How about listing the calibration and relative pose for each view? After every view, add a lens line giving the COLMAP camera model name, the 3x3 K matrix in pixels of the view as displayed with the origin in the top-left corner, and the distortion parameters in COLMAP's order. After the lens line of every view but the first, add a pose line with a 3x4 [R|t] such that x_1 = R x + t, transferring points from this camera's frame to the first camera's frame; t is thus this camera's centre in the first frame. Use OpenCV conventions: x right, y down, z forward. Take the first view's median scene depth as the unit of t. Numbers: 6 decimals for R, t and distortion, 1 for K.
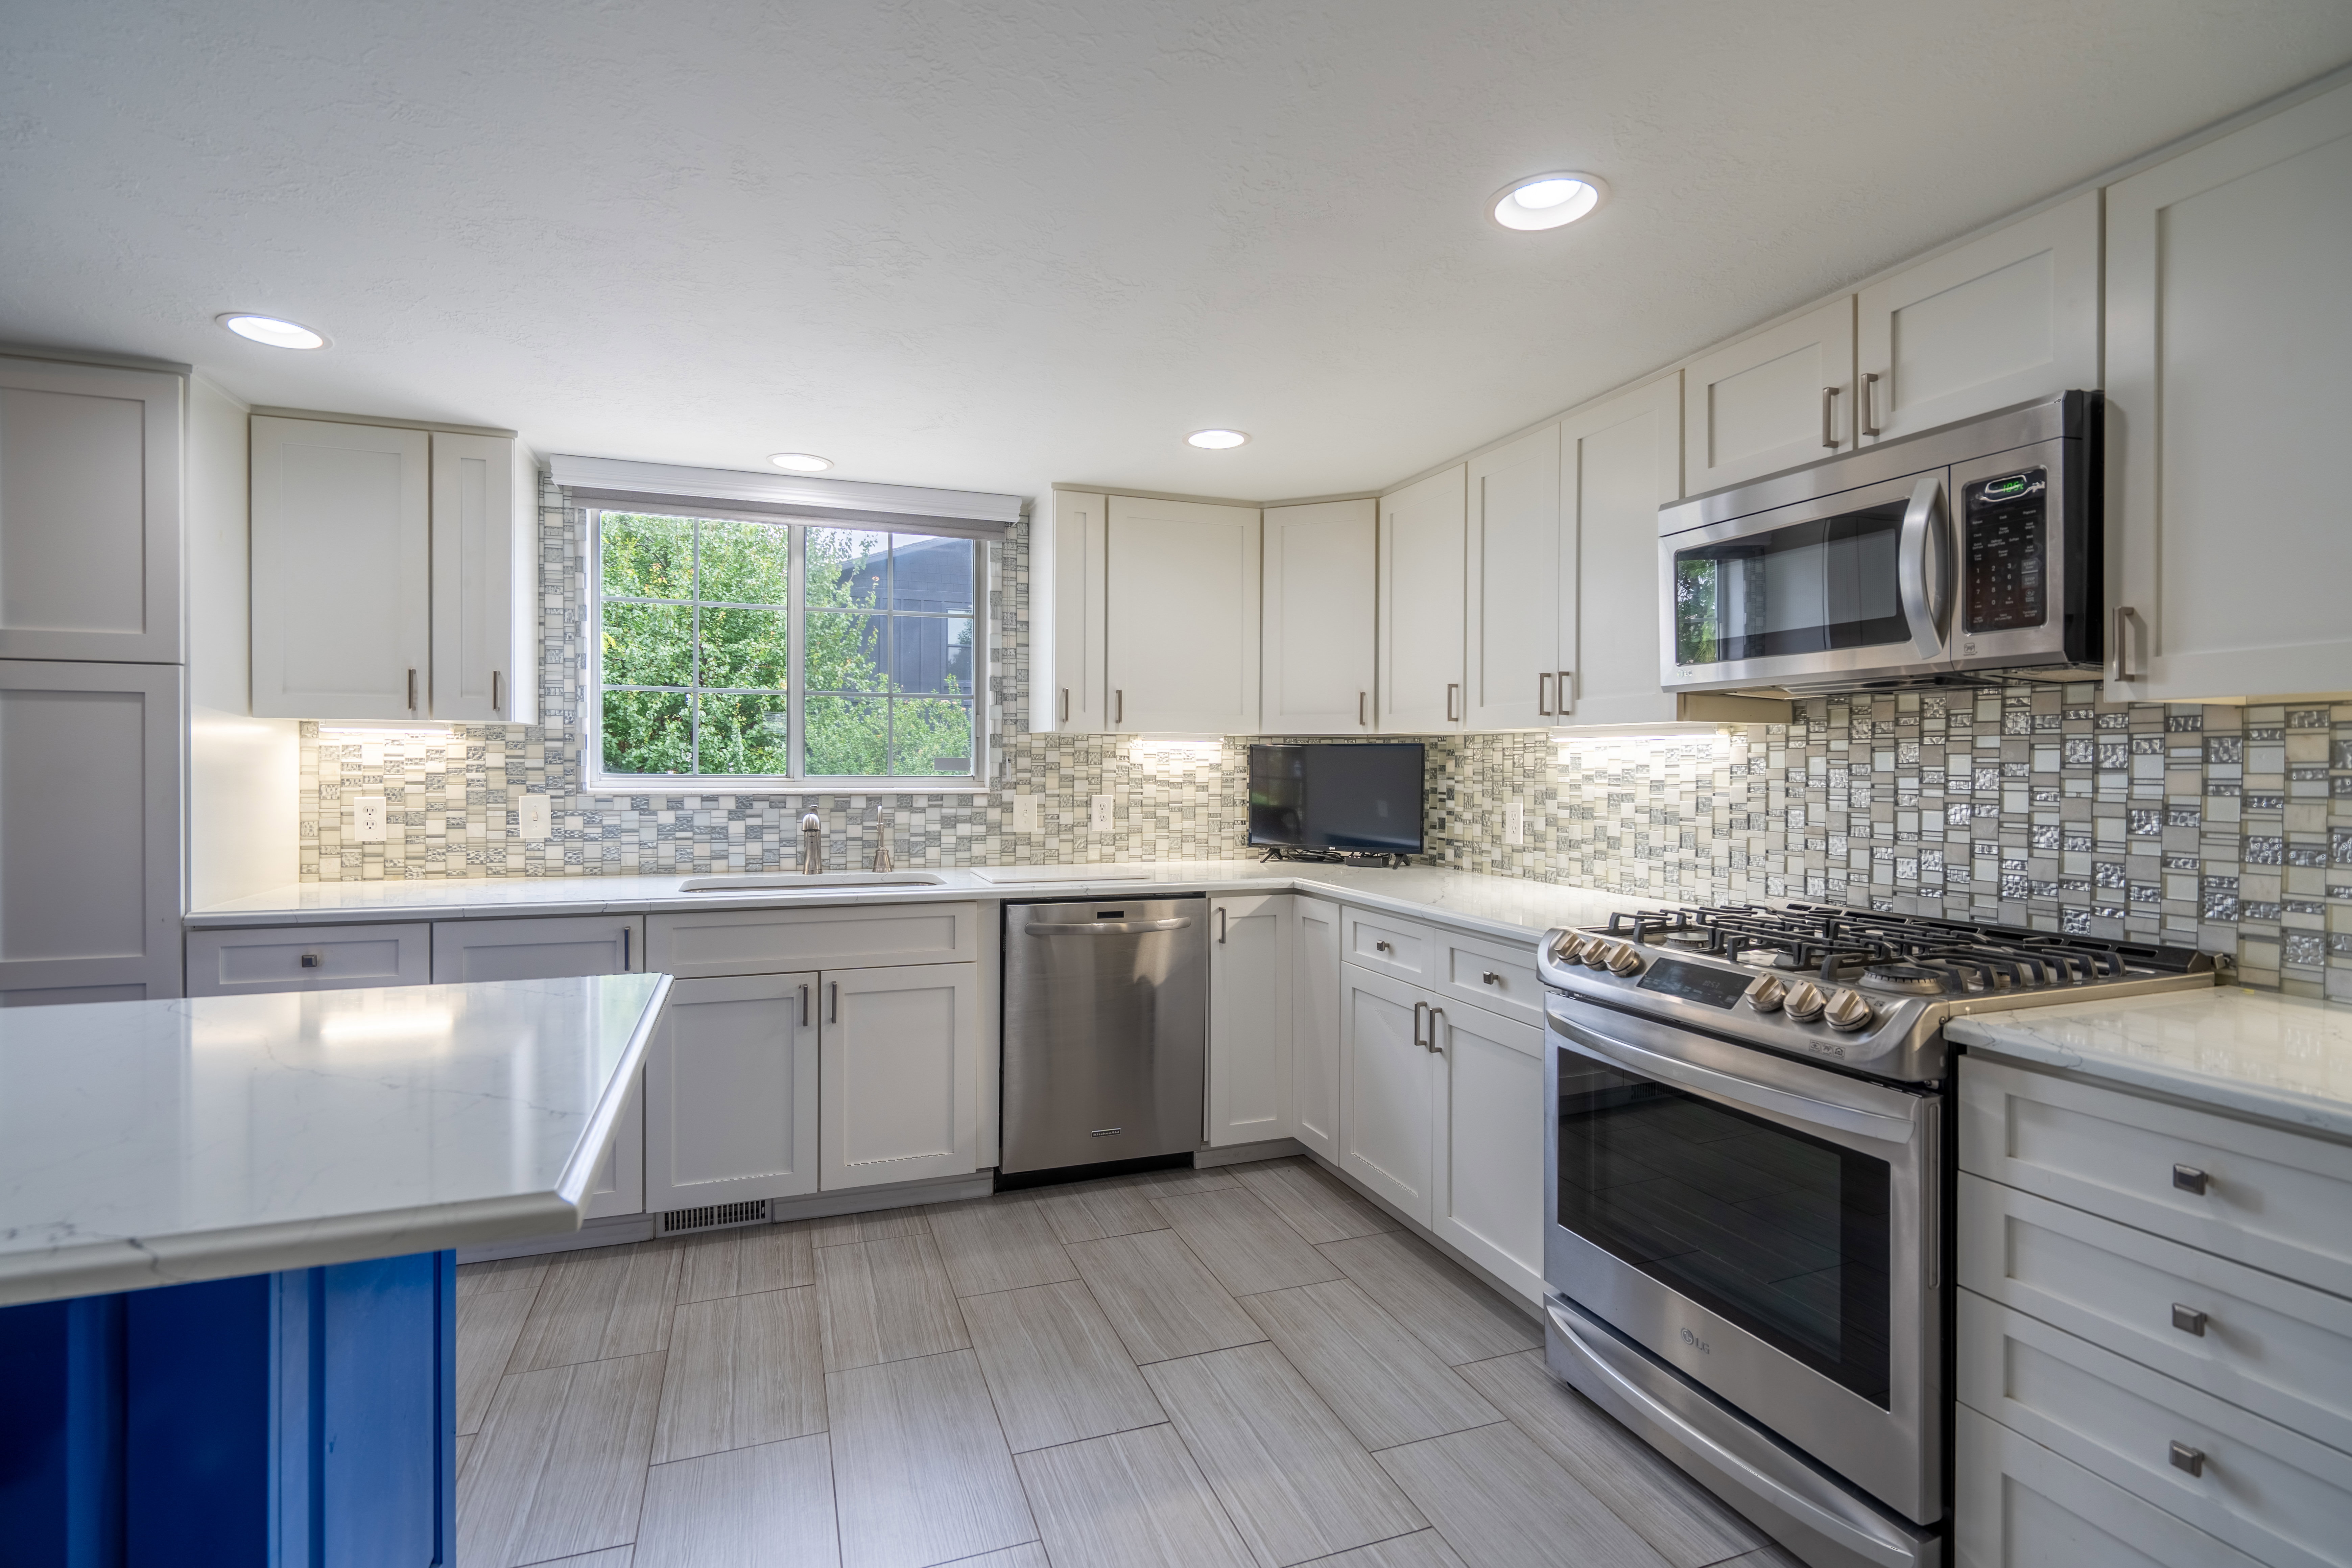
lens RADIAL K [[1081.3, 0, 1176.0], [0, 1081.3, 784.0], [0, 0, 1]] dist [0.001843, 0.001146]
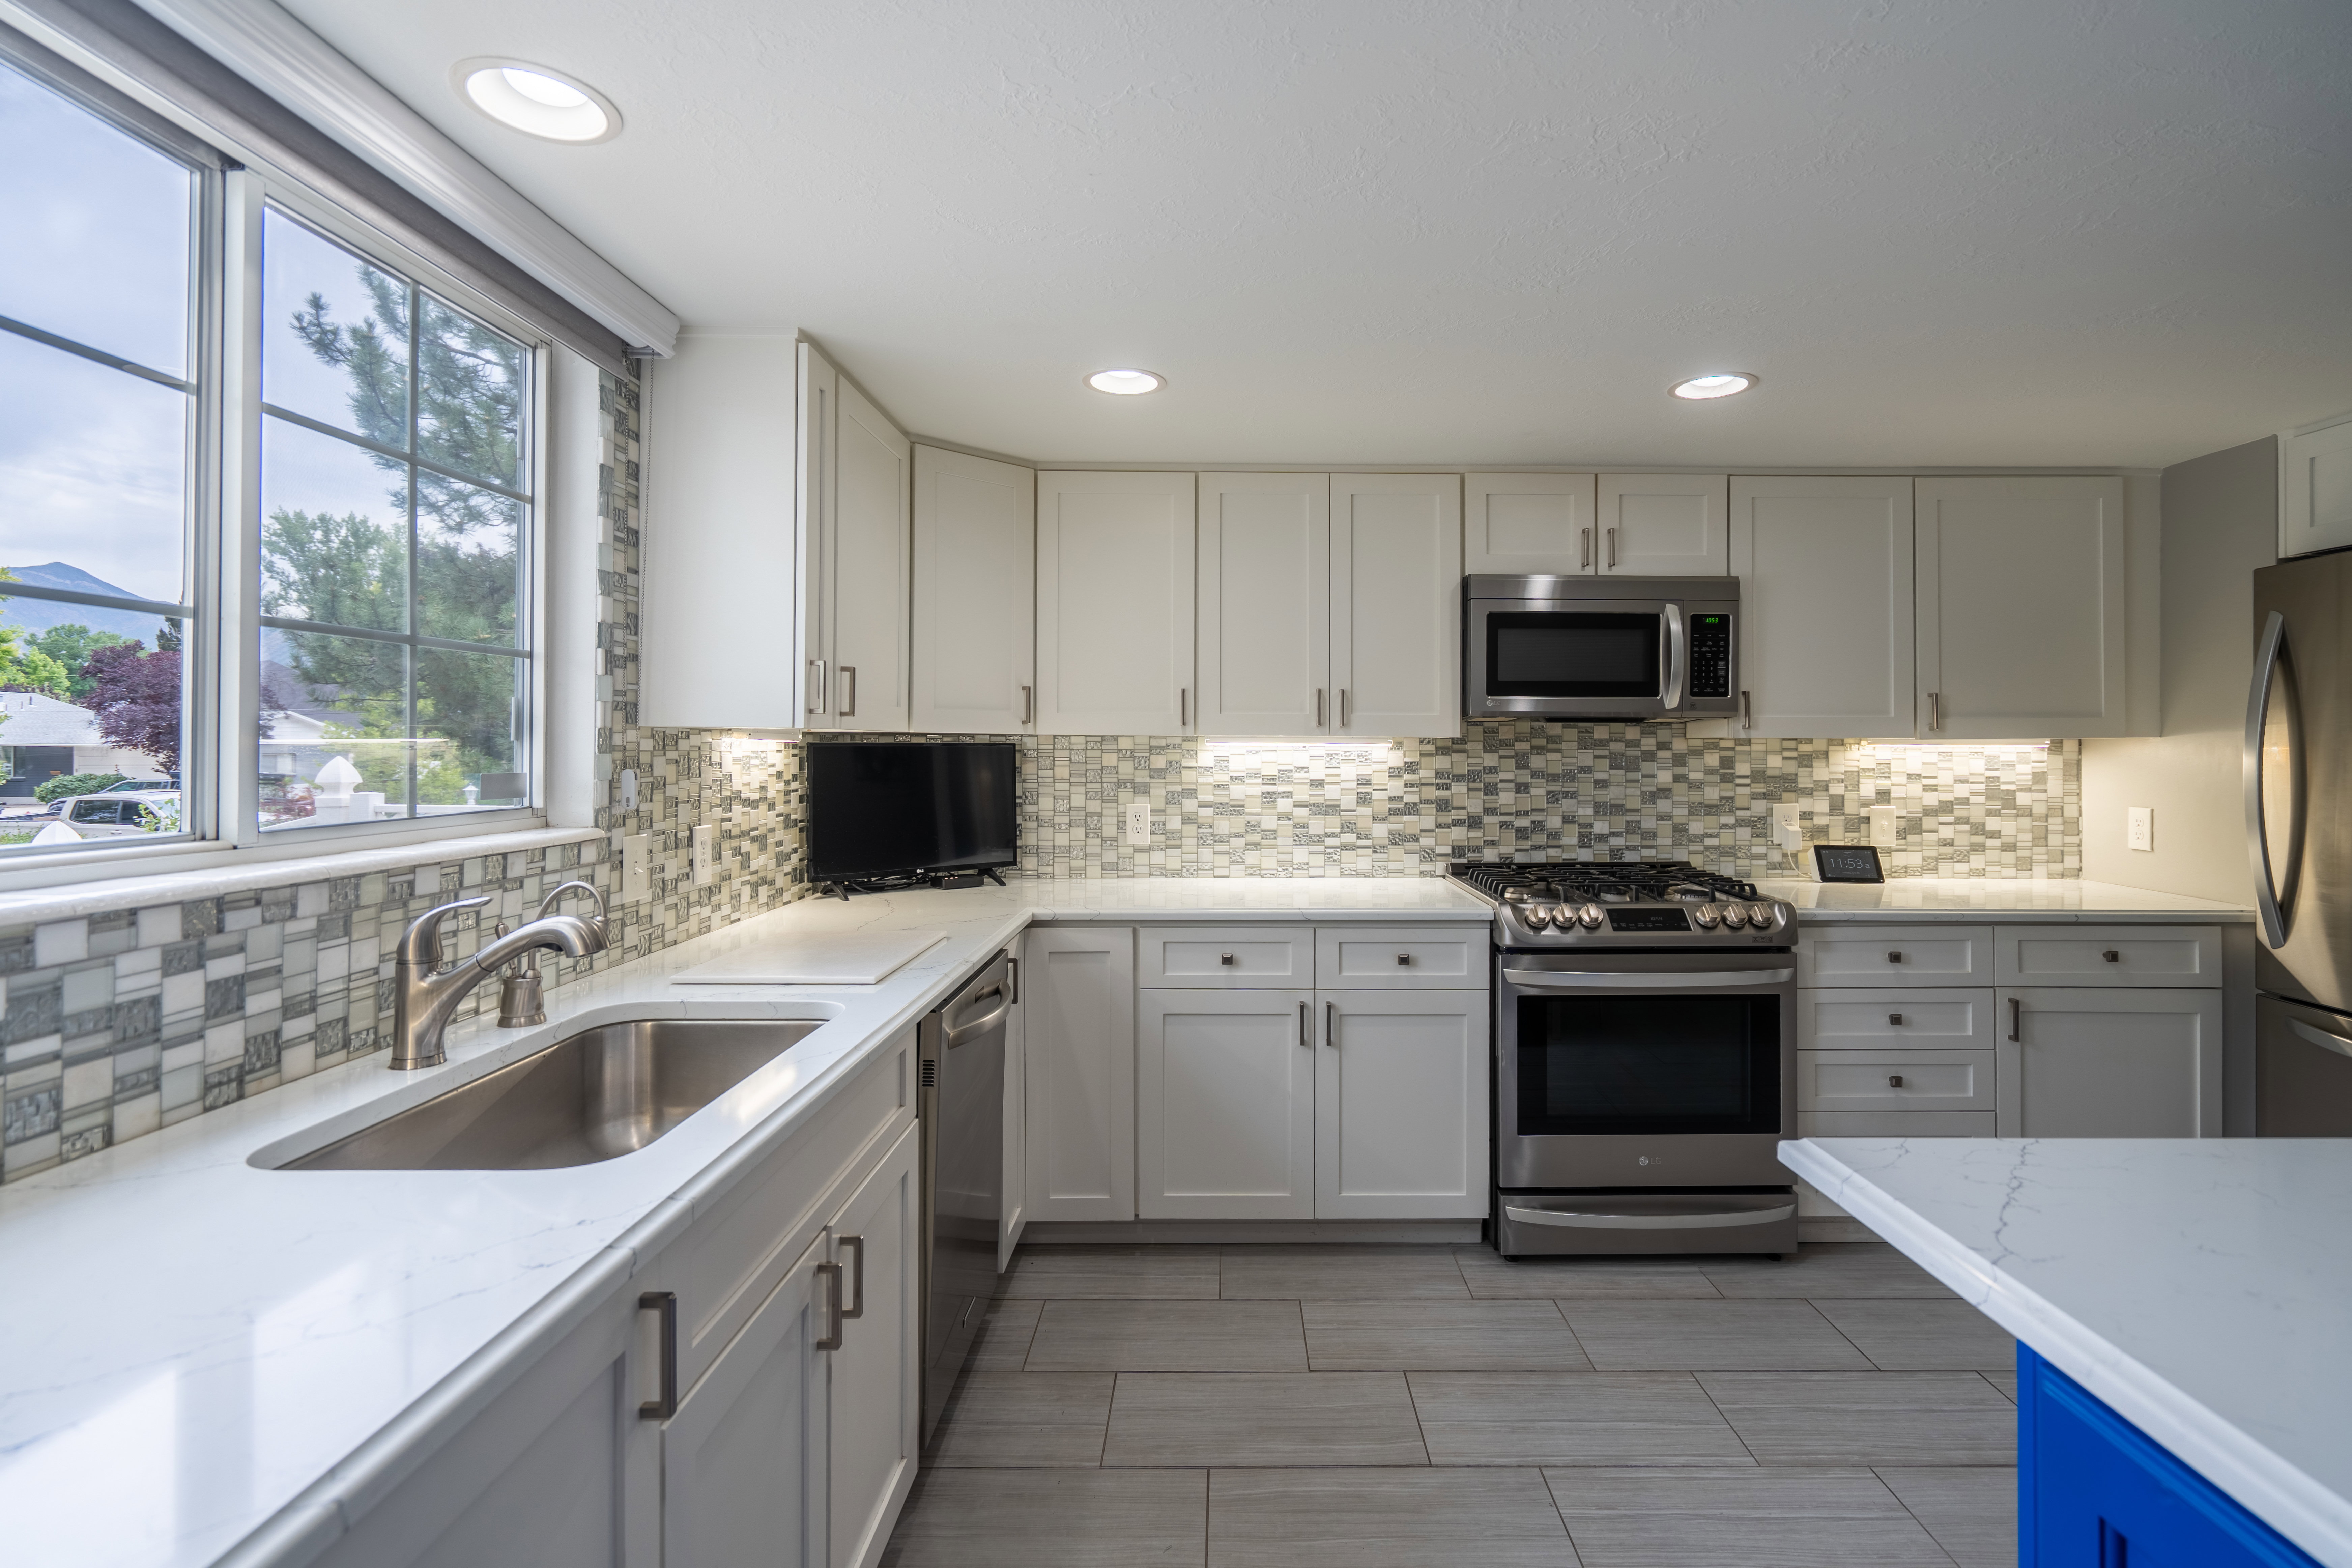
lens RADIAL K [[1105.3, 0, 1183.1], [0, 1105.3, 739.6], [0, 0, 1]] dist [-0.018919, 0.000827]
pose [[0.351384, -0.000028, 0.936231, -0.715093], [0.014675, 0.999877, -0.005477, -0.040466], [-0.936116, 0.015664, 0.351341, 0.655183]]
